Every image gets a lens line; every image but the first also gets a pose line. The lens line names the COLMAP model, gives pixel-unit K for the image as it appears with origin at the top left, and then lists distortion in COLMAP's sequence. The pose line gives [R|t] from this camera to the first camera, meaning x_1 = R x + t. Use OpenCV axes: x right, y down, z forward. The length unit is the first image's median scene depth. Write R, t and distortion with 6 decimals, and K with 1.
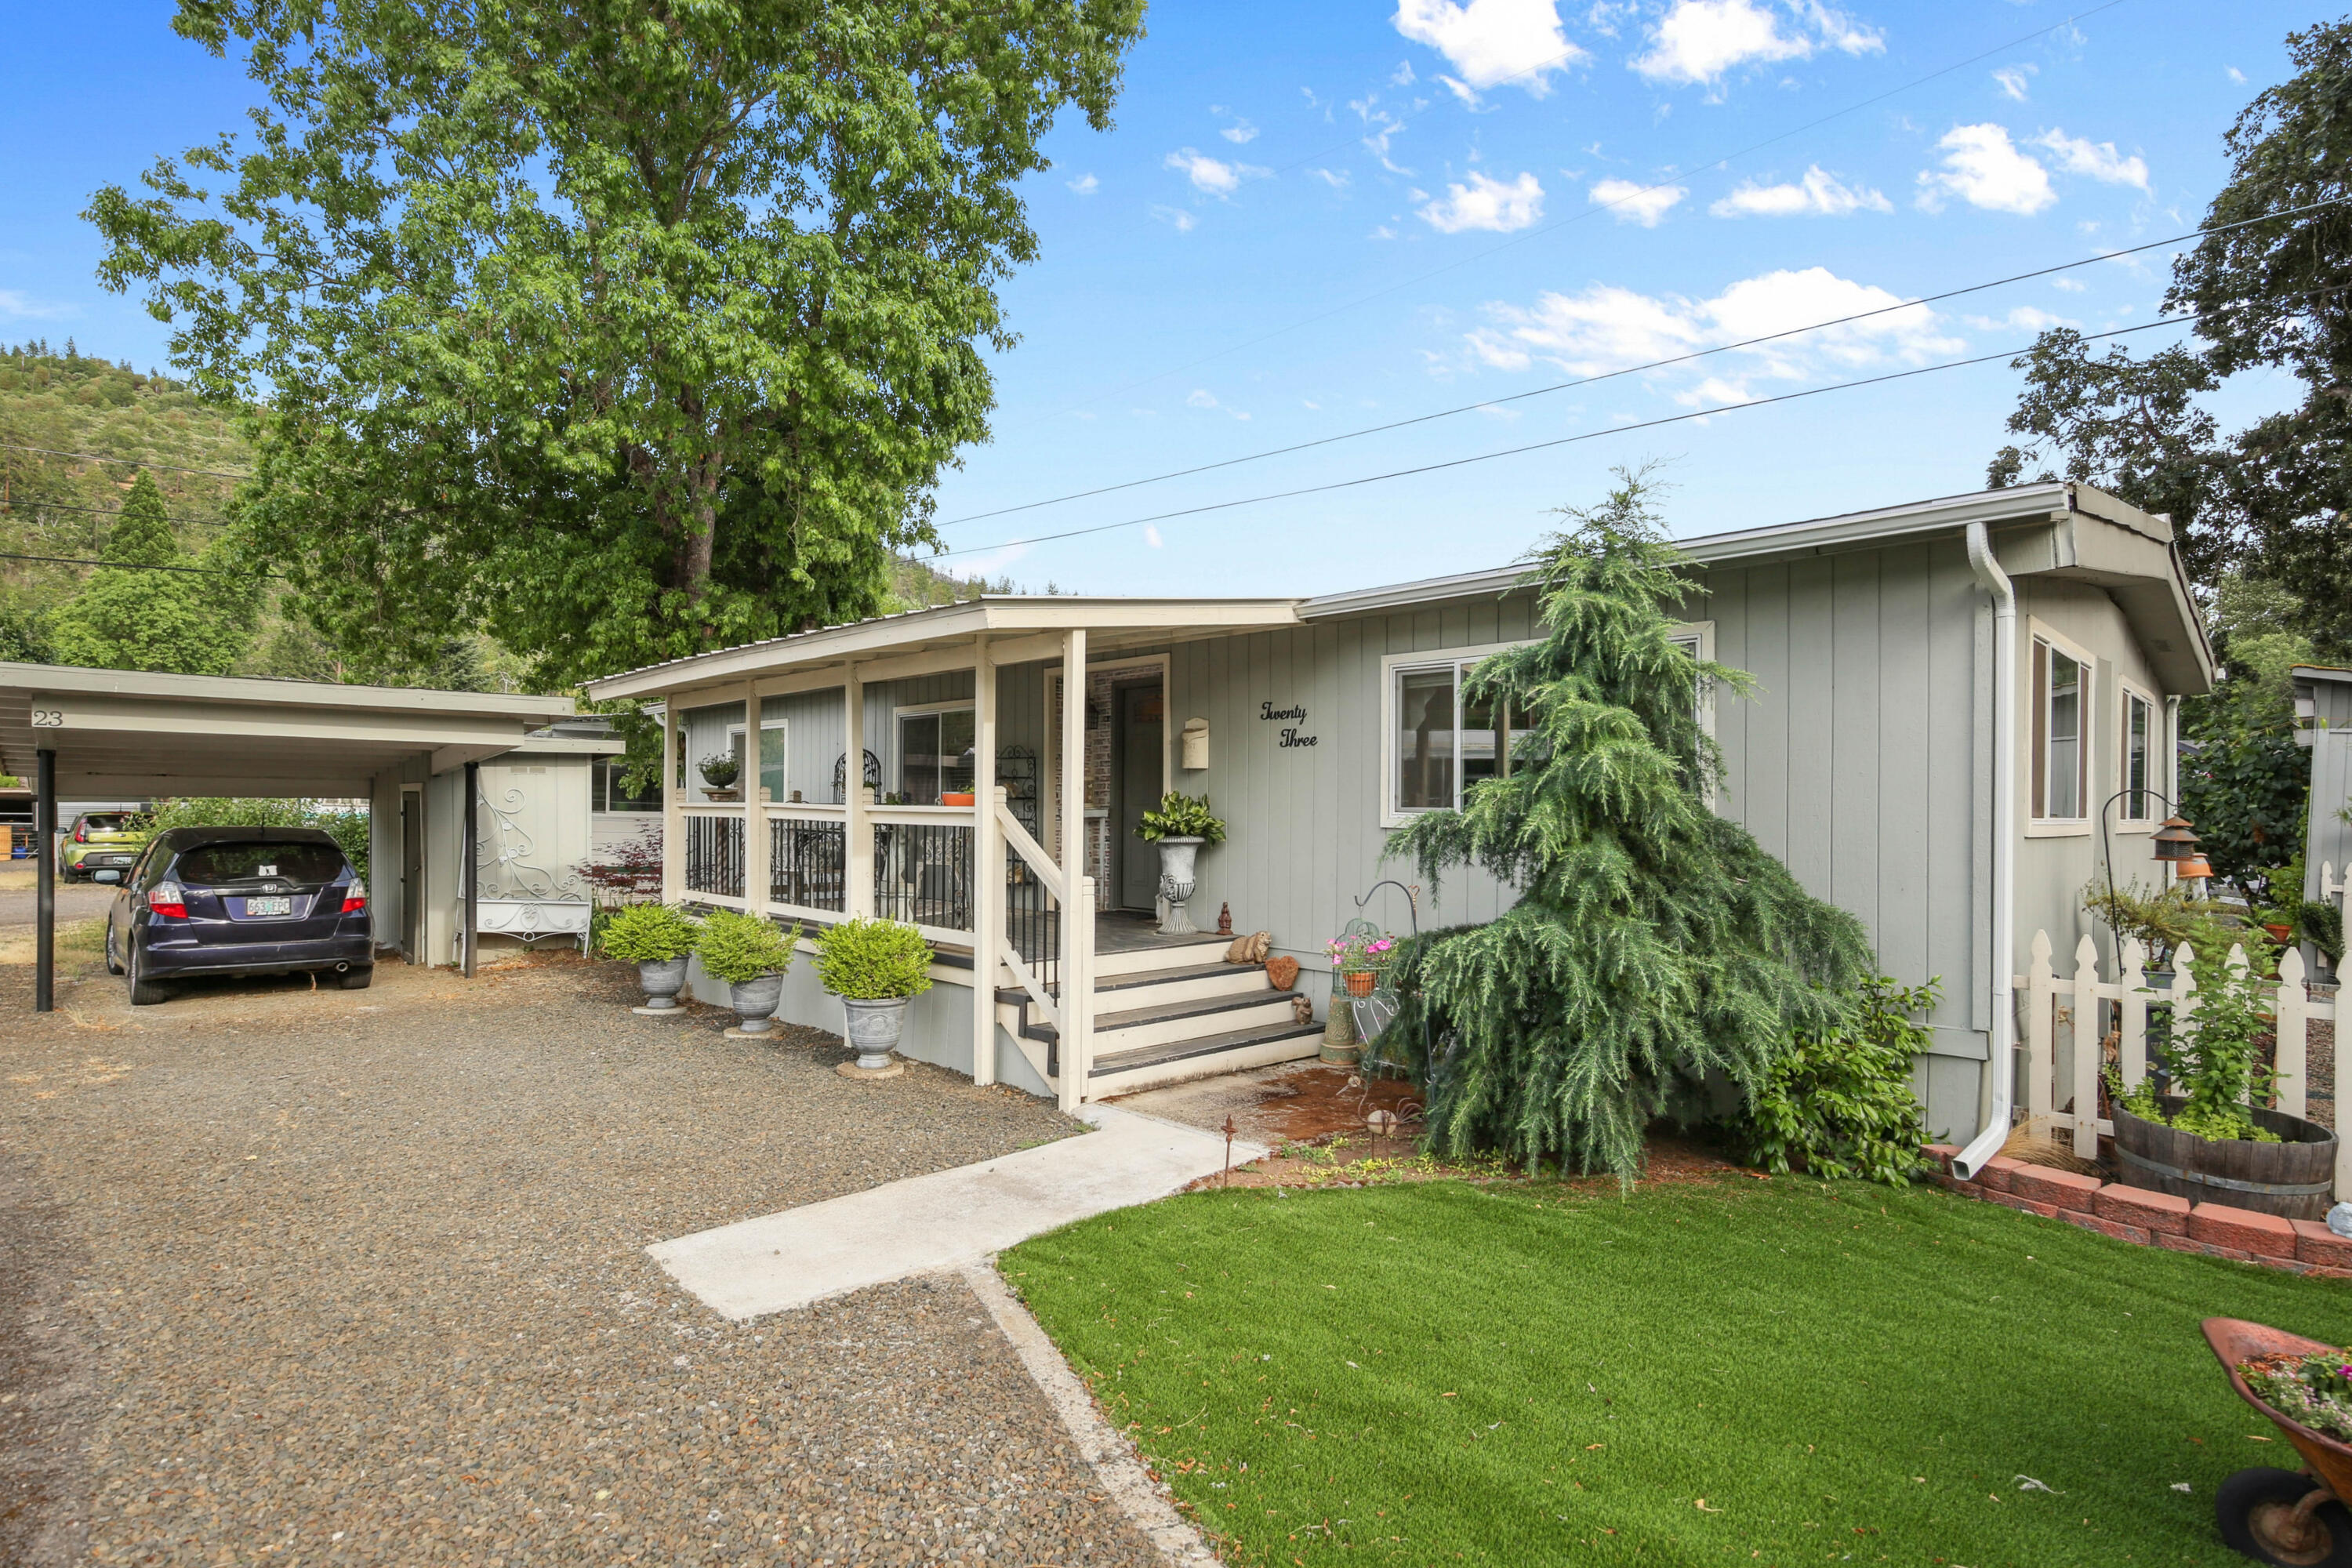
lens RADIAL K [[1153.9, 0, 1133.2], [0, 1153.9, 795.2], [0, 0, 1]] dist [0.002072, -0.000271]
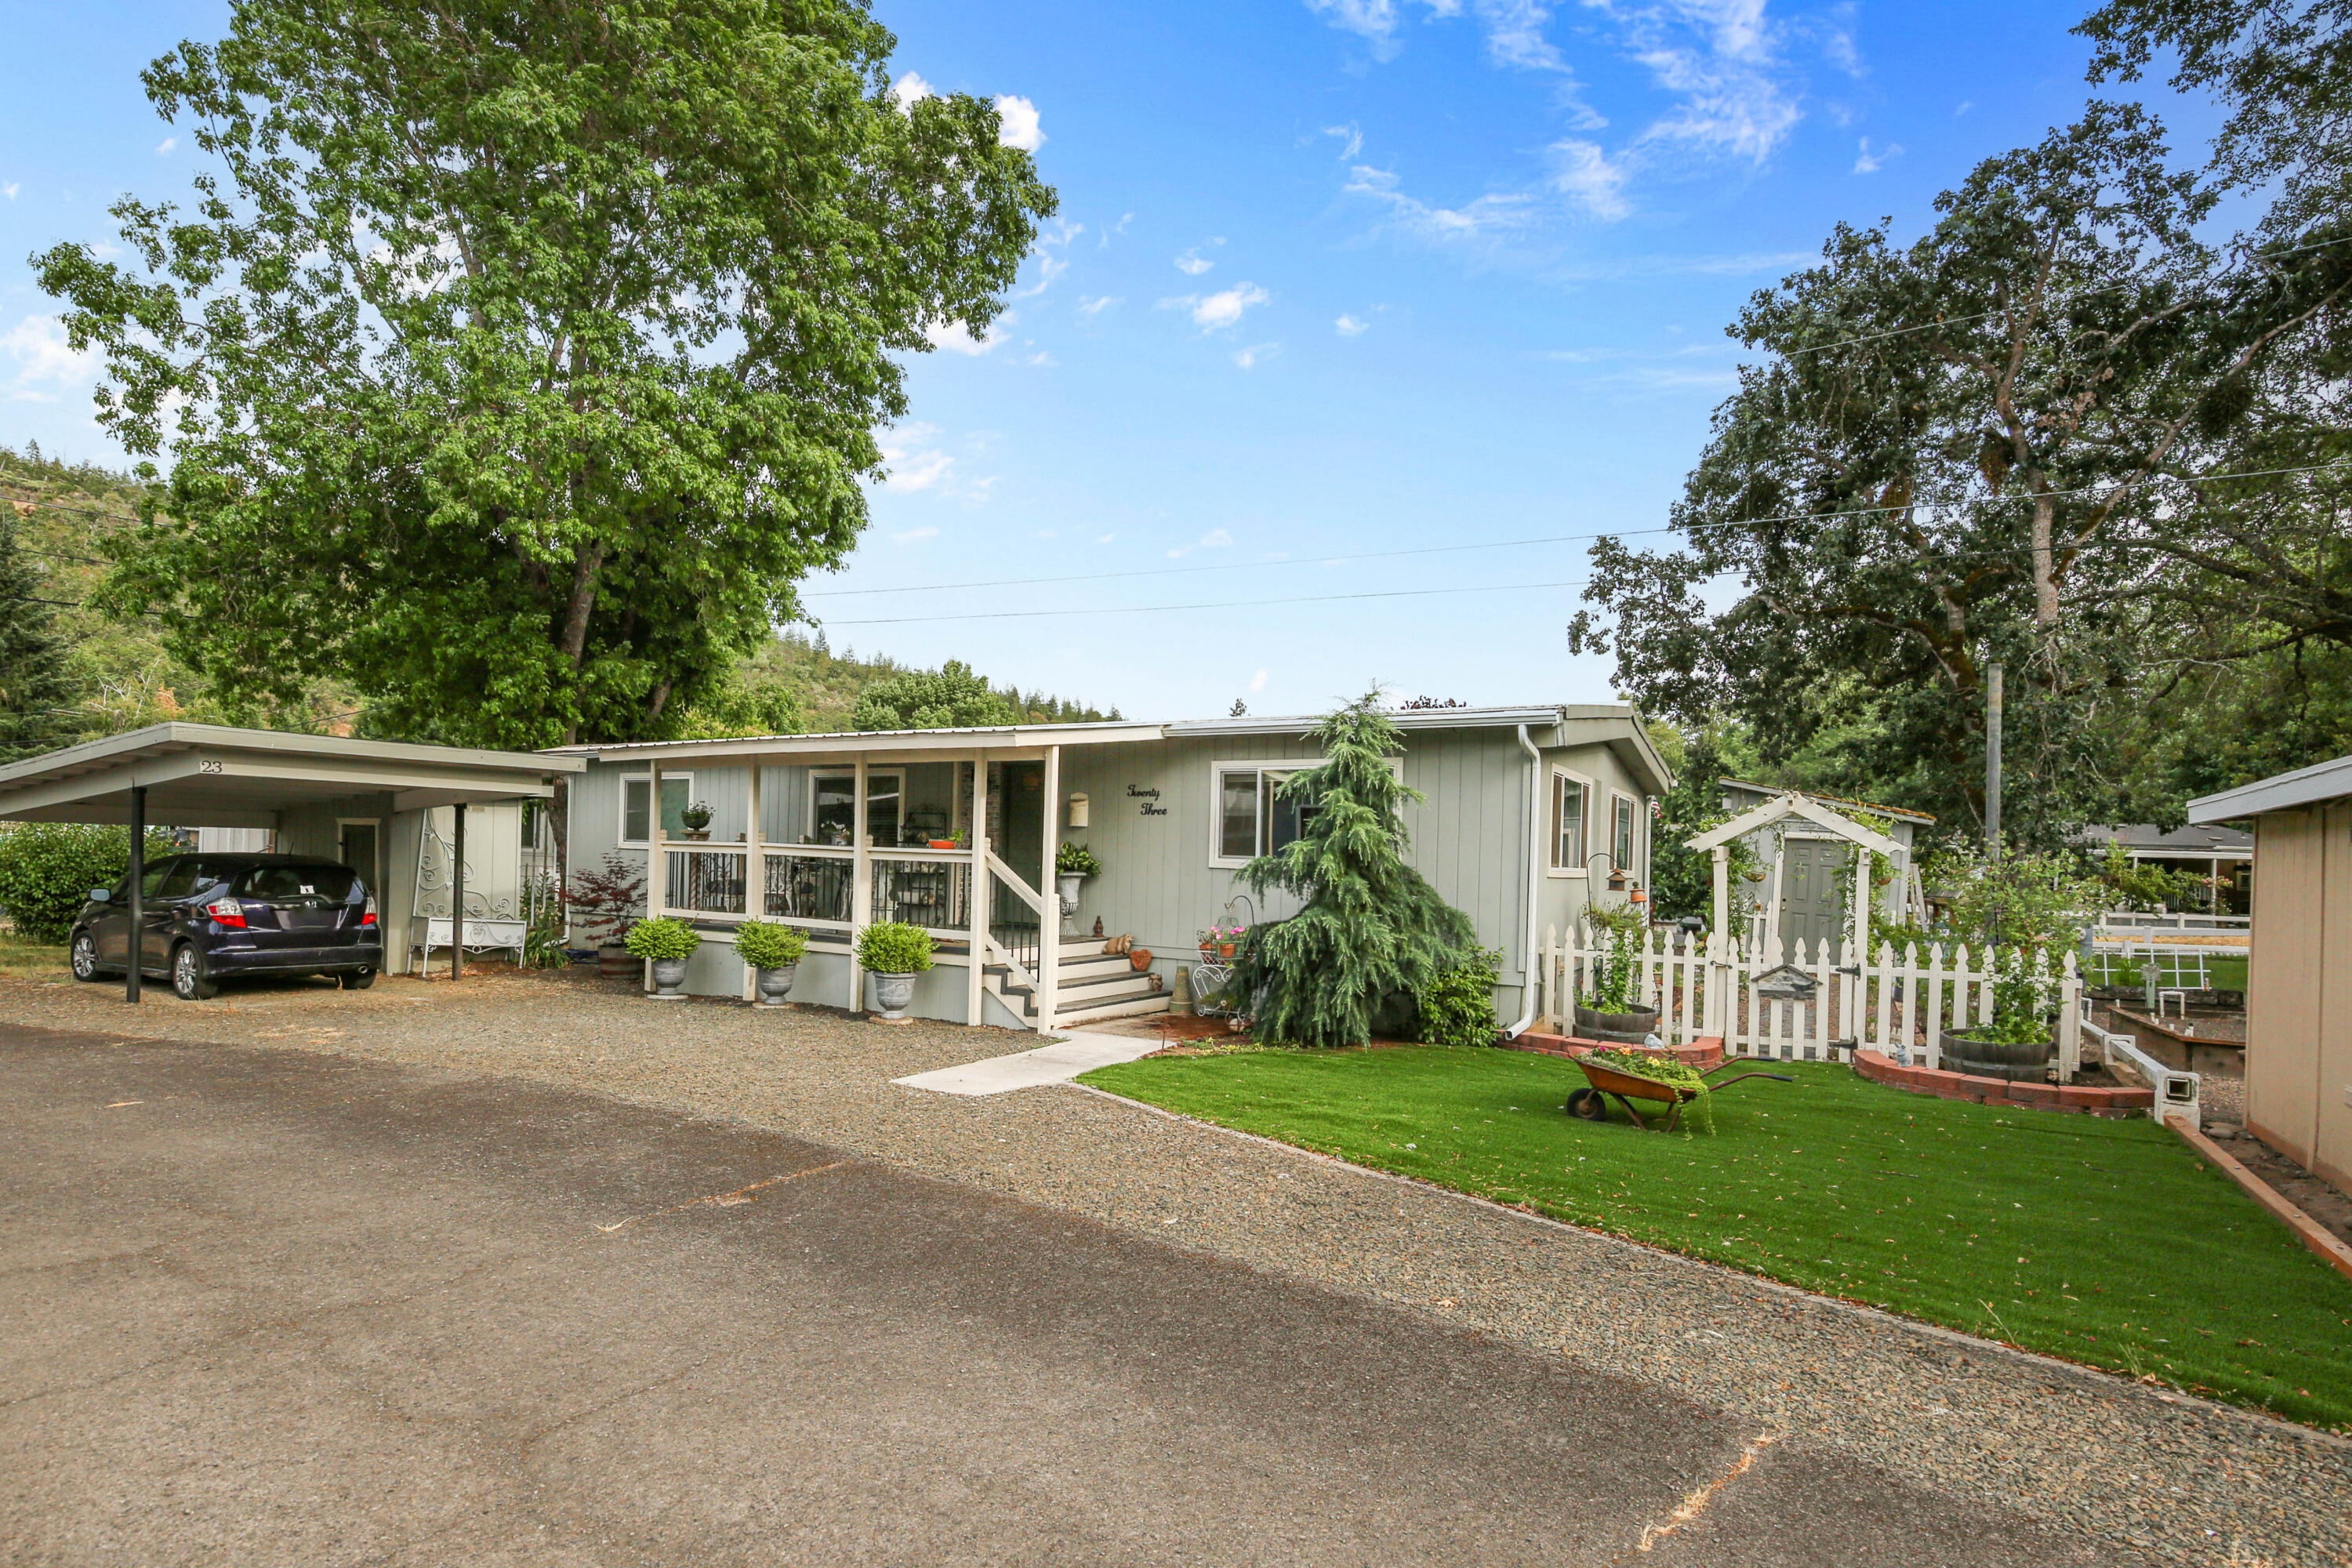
lens RADIAL K [[1073.0, 0, 1126.1], [0, 1073.0, 841.2], [0, 0, 1]] dist [-0.001484, -0.000151]
pose [[0.972854, 0.020939, 0.230472, -0.273146], [-0.021443, 0.999770, -0.000316, -0.006376], [-0.230425, -0.004635, 0.973079, -0.482001]]
